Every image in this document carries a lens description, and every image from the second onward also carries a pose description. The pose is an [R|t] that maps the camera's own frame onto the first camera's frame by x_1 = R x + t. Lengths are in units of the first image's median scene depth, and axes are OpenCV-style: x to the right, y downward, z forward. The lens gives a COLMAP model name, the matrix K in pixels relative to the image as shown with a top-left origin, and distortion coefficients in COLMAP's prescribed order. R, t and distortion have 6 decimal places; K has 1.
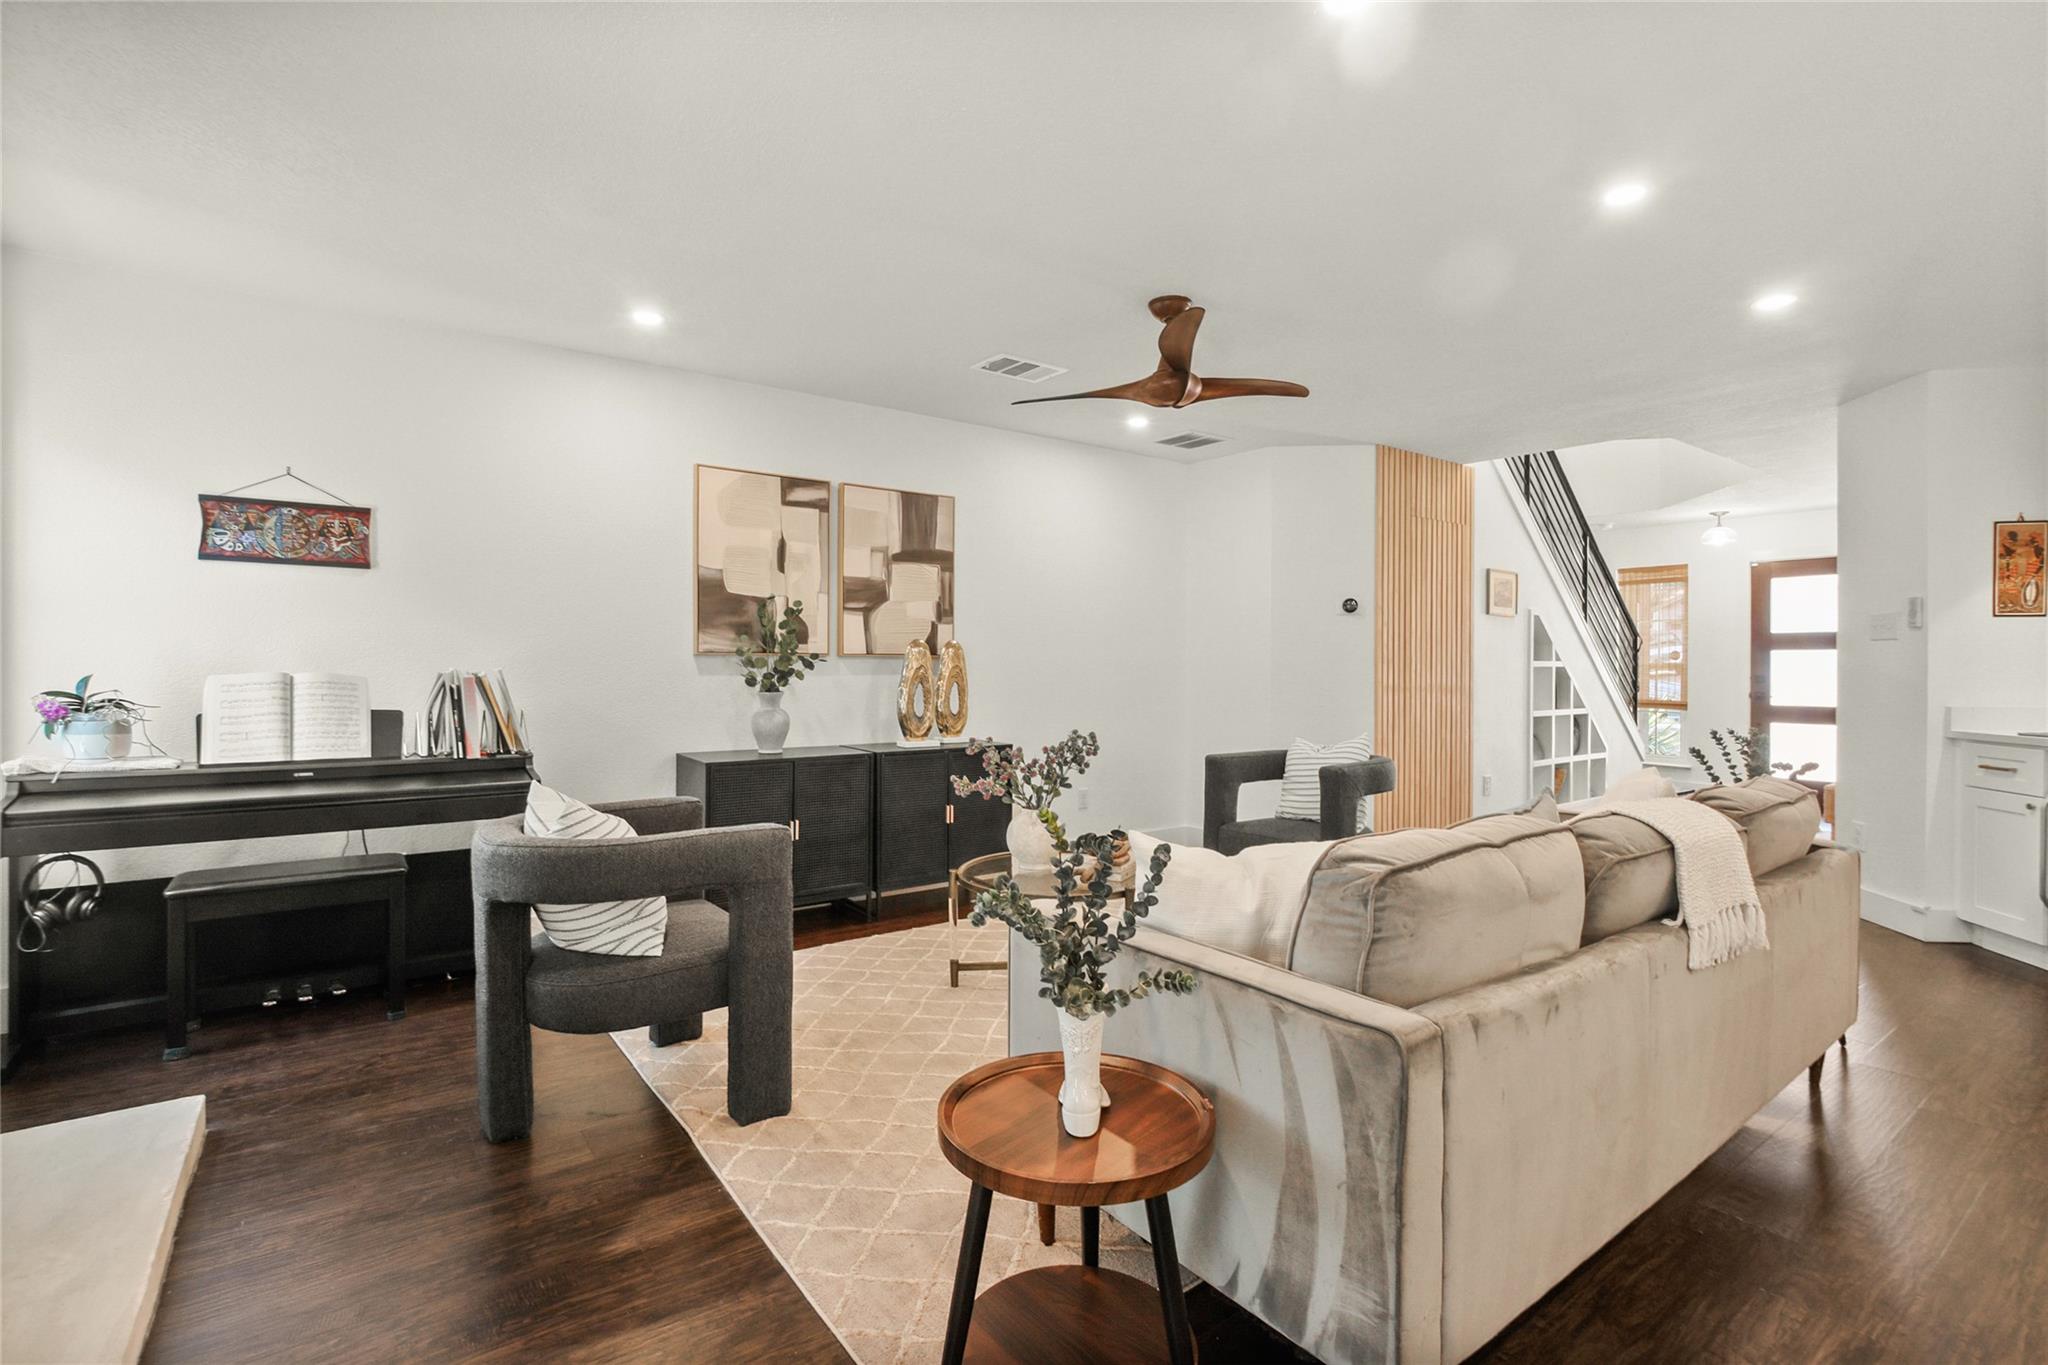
lens RADIAL K [[950.6, 0, 1024.6], [0, 950.6, 663.4], [0, 0, 1]] dist [-0.014720, 0.000340]
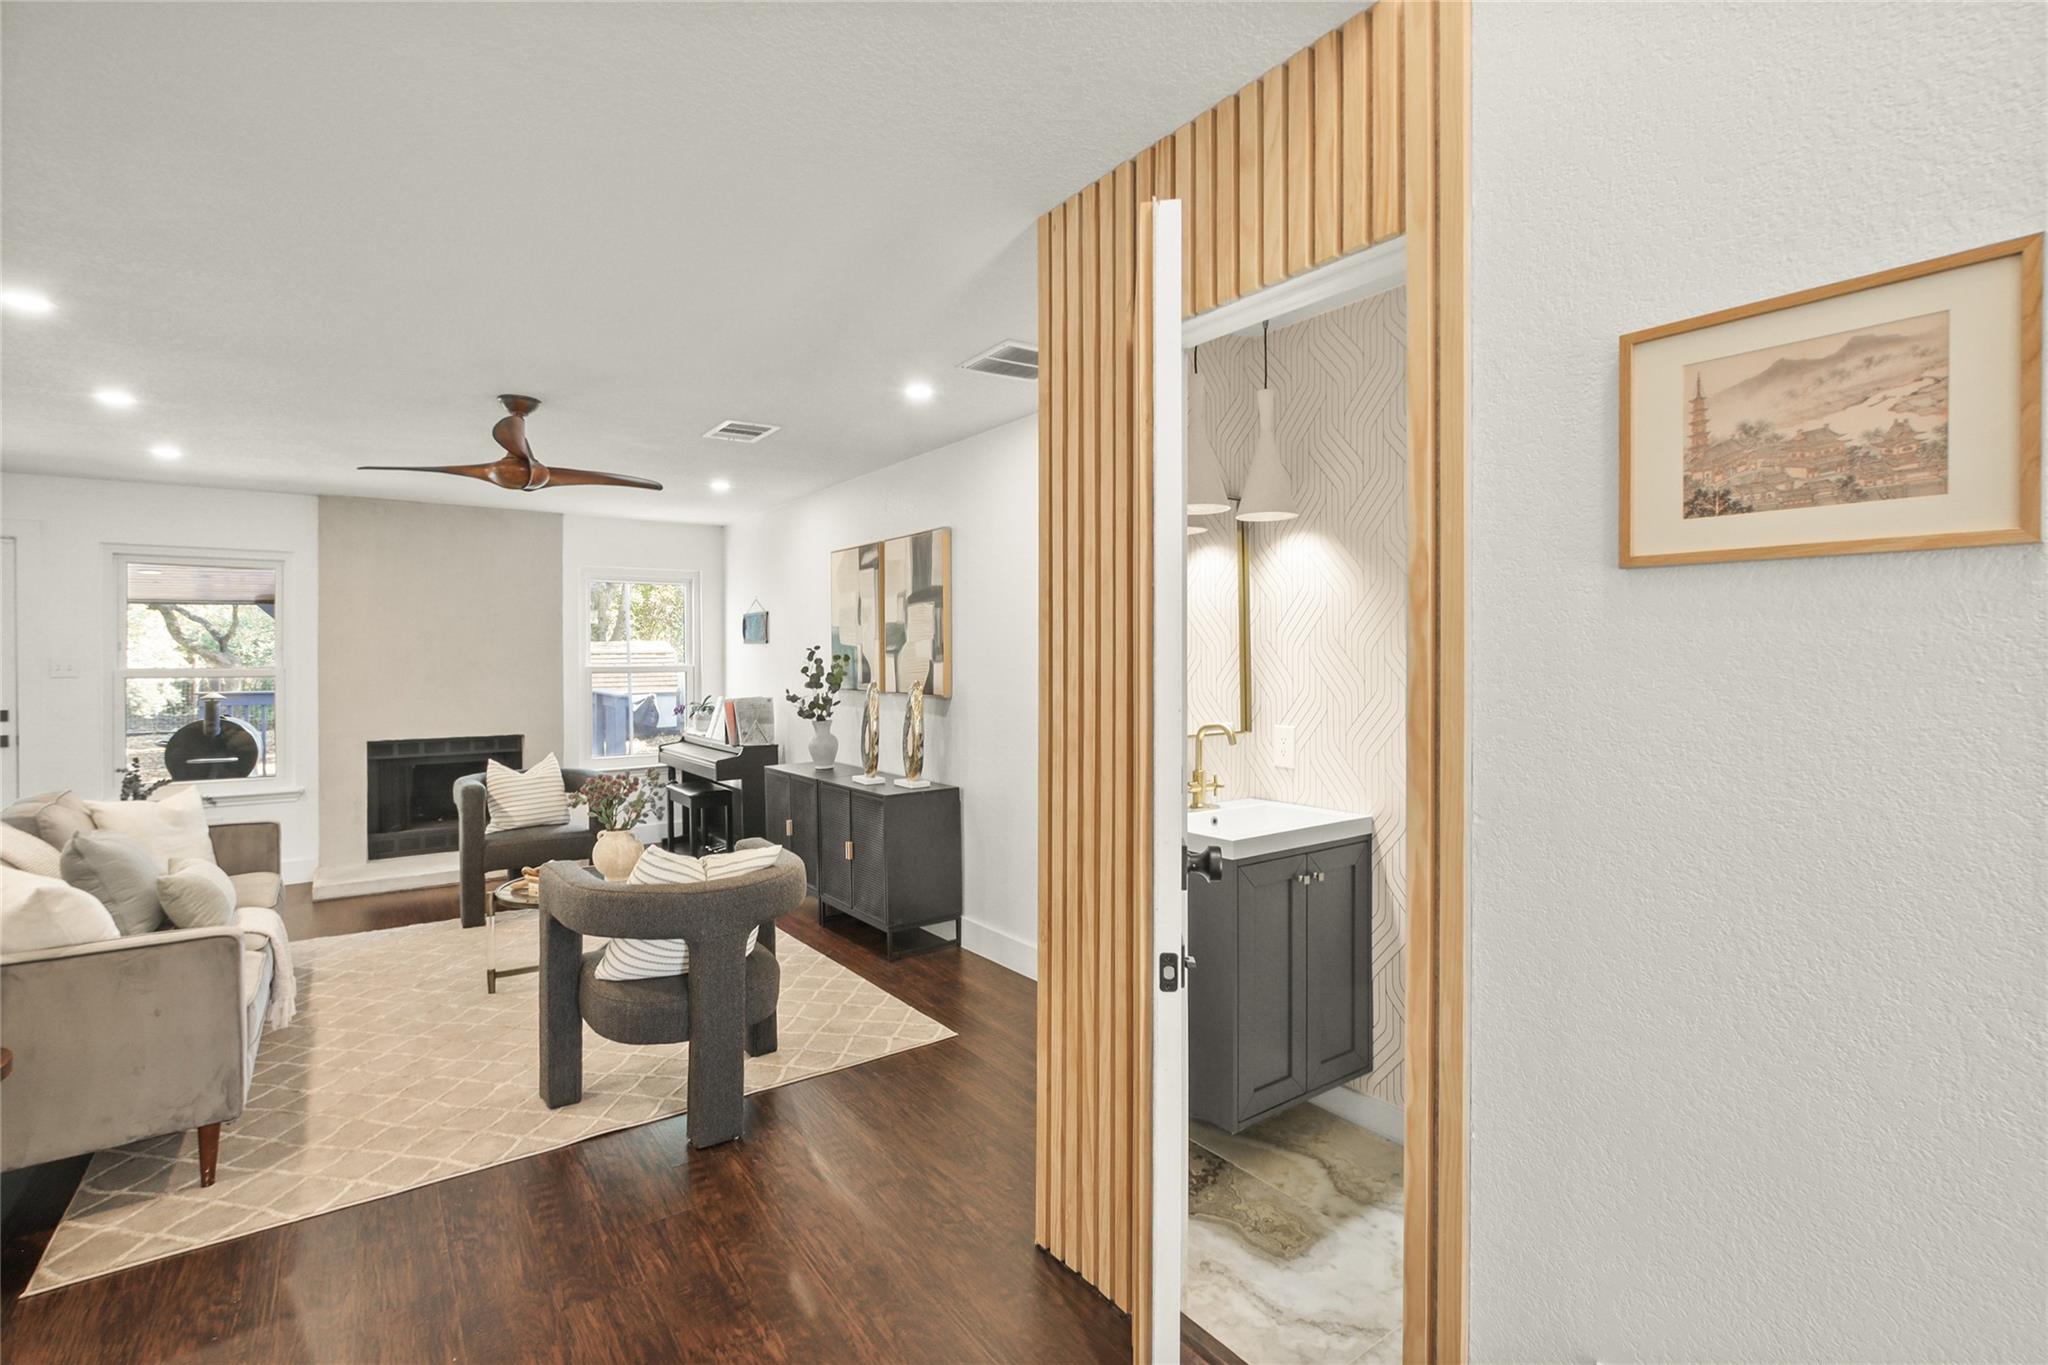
lens RADIAL K [[950.6, 0, 1024.6], [0, 950.6, 663.4], [0, 0, 1]] dist [-0.014720, 0.000340]
pose [[-0.007068, 0.001365, -0.999974, 0.932750], [0.005883, 0.999982, 0.001324, -0.044545], [0.999958, -0.005873, -0.007075, 1.175007]]
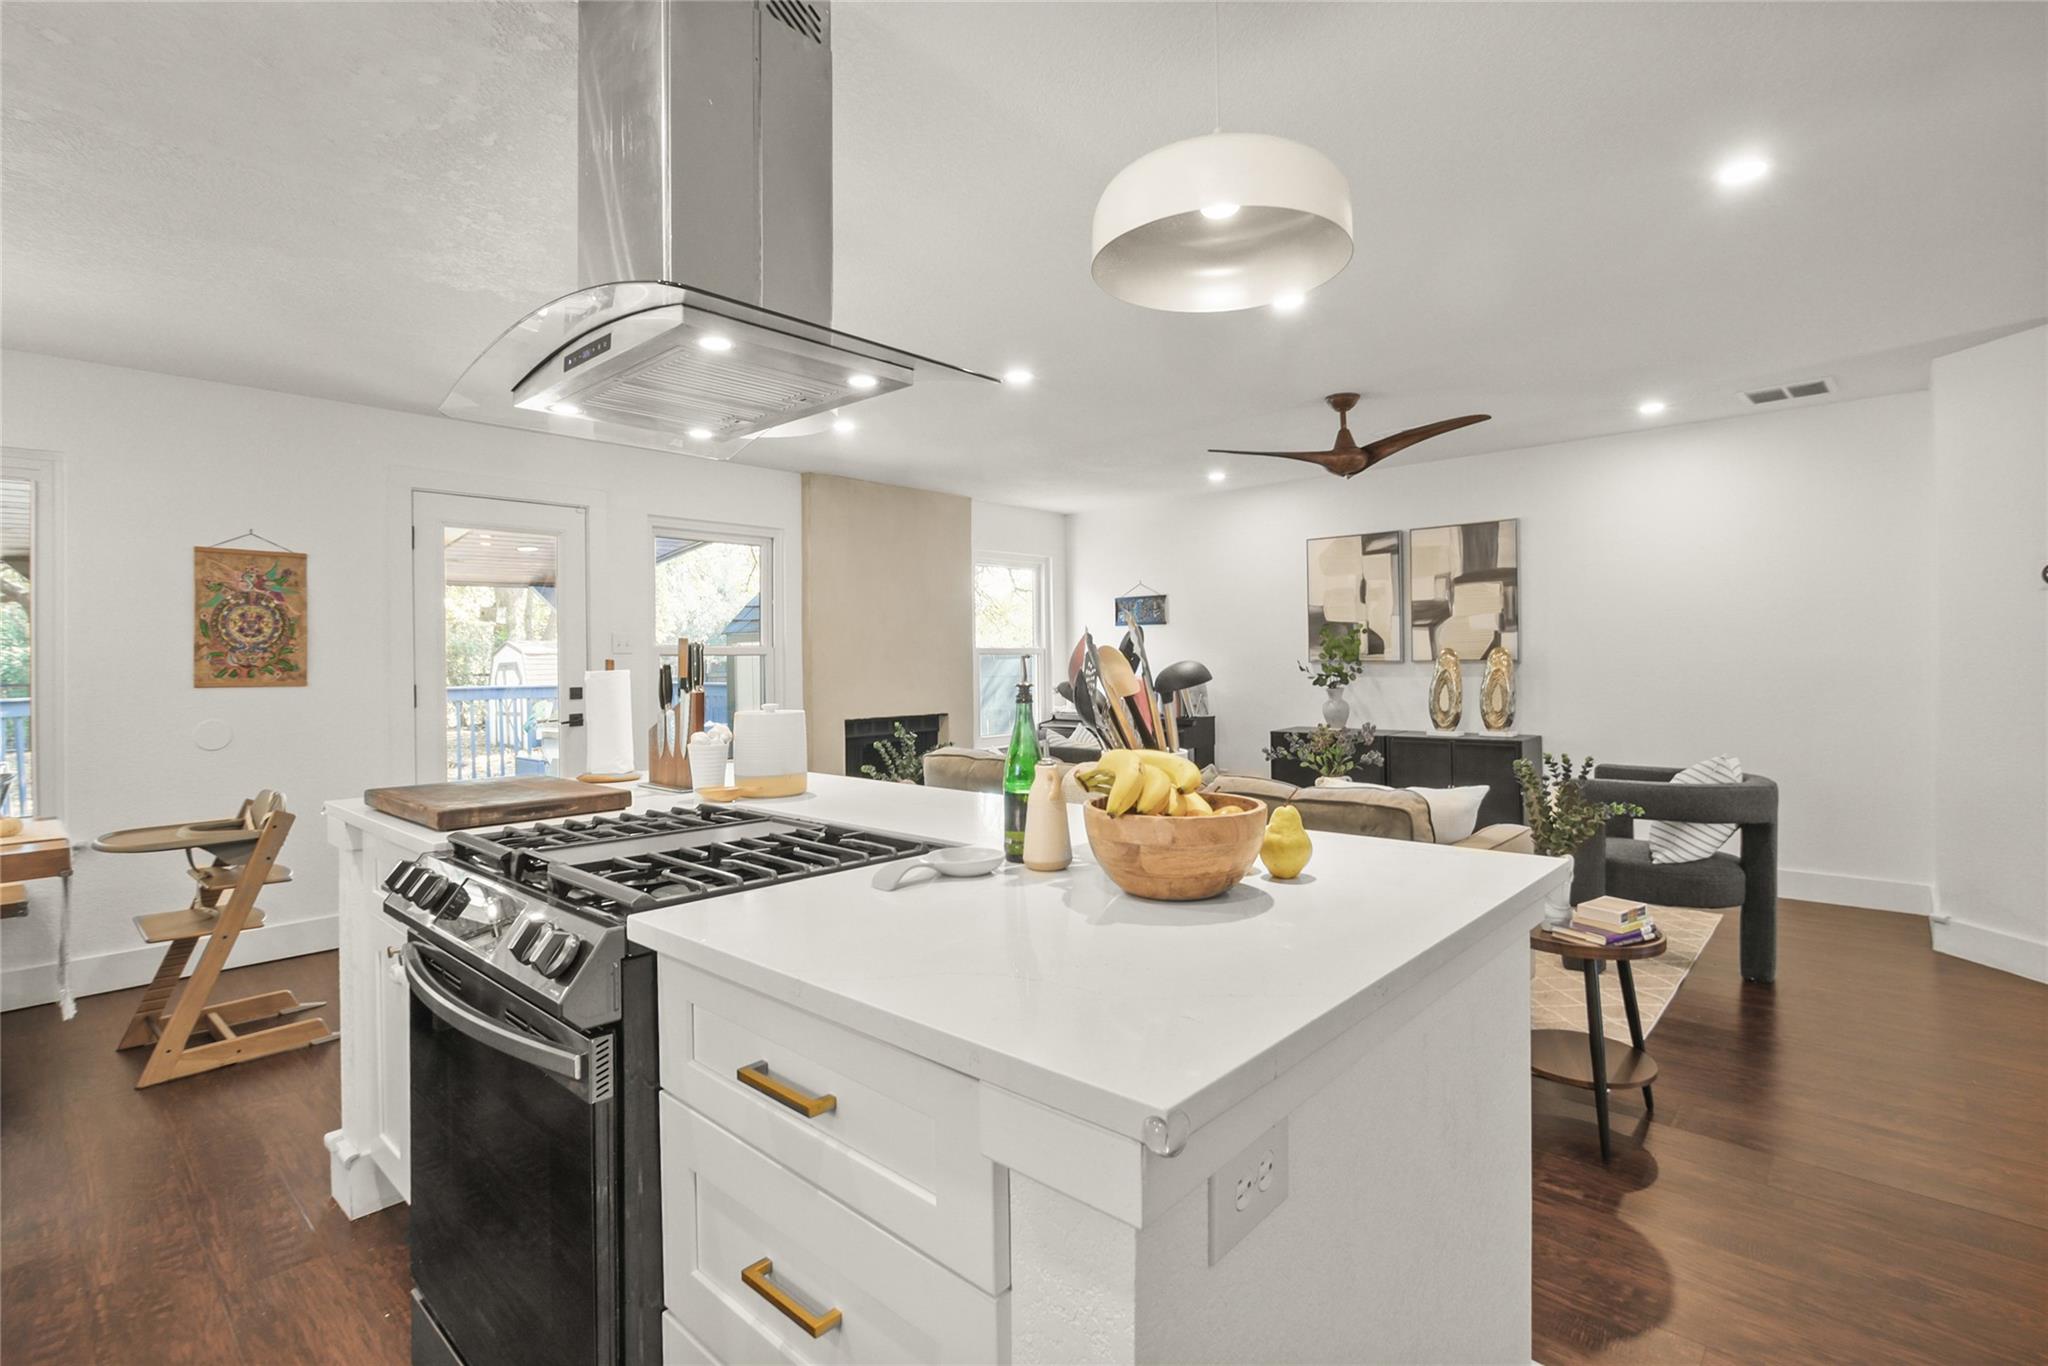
lens RADIAL K [[950.6, 0, 1024.6], [0, 950.6, 663.9], [0, 0, 1]] dist [-0.014720, 0.000340]
pose [[0.189274, -0.005182, -0.981911, 0.985410], [0.014151, 0.999897, -0.002549, -0.009660], [0.981822, -0.013413, 0.189328, 0.233416]]
